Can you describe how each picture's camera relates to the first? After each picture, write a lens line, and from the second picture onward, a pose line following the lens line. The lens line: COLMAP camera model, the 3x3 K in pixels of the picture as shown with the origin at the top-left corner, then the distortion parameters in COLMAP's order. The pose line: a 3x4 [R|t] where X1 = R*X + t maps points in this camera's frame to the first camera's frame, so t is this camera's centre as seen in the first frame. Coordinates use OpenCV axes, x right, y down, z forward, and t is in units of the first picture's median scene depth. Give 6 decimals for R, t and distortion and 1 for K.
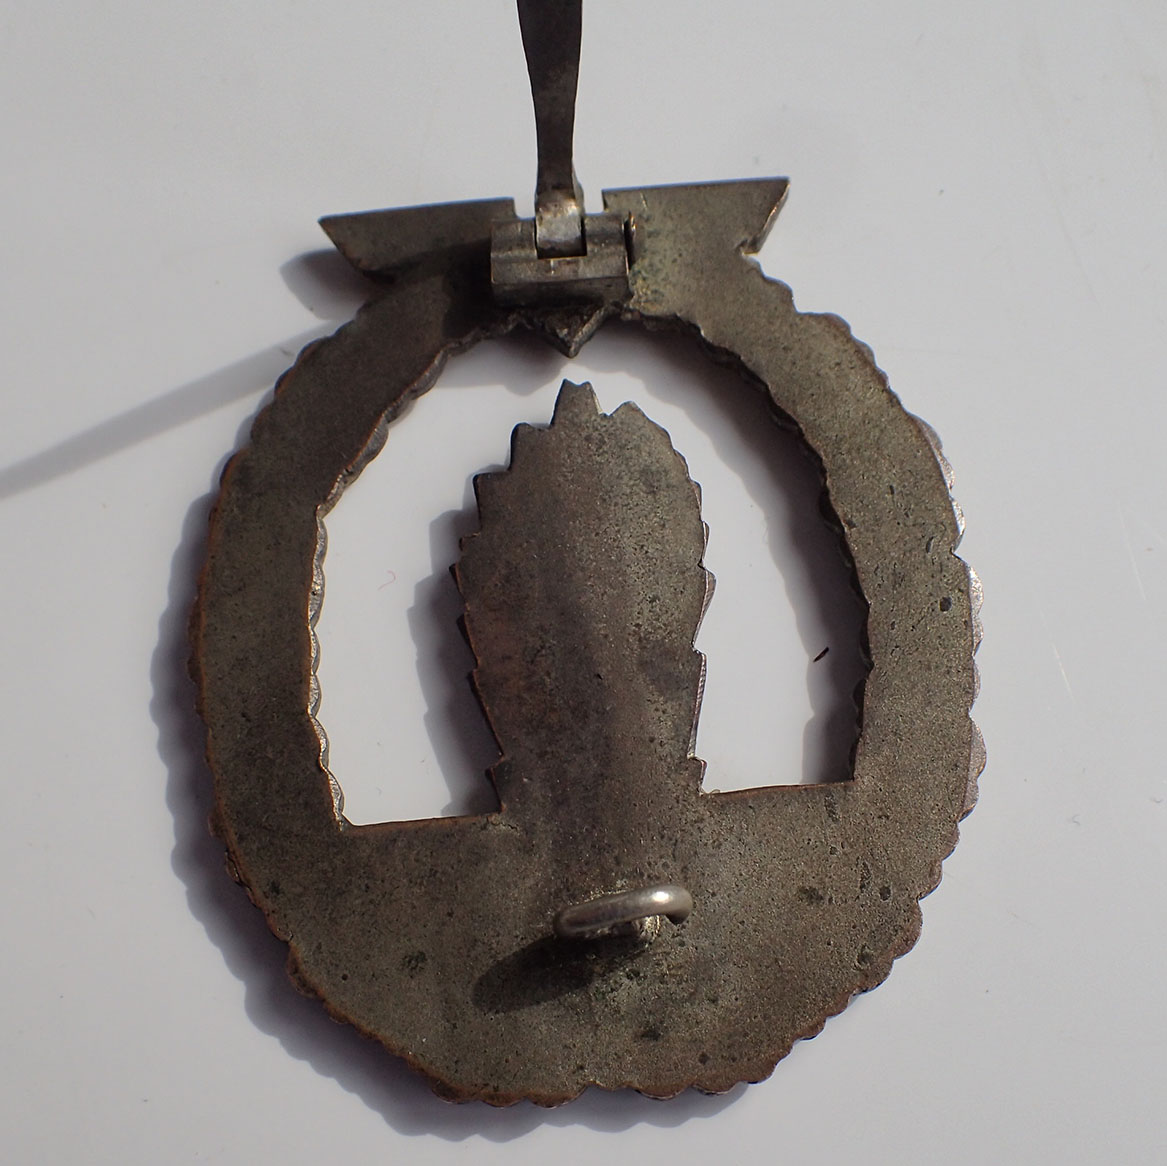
lens RADIAL K [[1510.4, 0, 583.5], [0, 1510.4, 583.0], [0, 0, 1]] dist [0.004920, 0.006647]
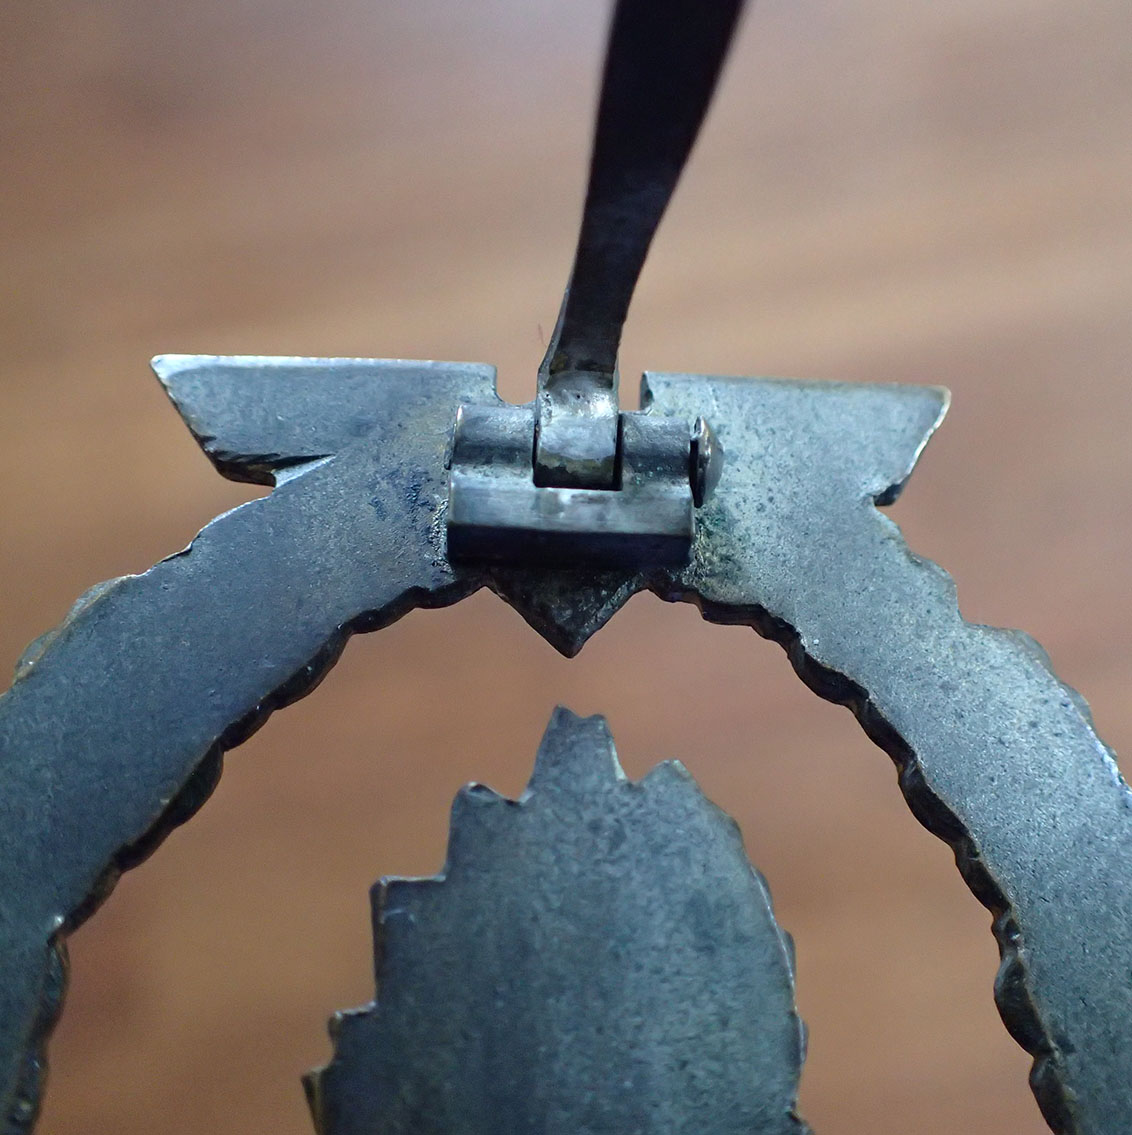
lens RADIAL K [[1469.0, 0, 640.2], [0, 1469.0, 567.2], [0, 0, 1]] dist [0.004920, 0.006647]
pose [[0.987930, 0.110390, 0.108670, -0.048818], [-0.100019, 0.990278, -0.096670, -0.139727], [-0.118285, 0.084634, 0.989366, 0.473393]]
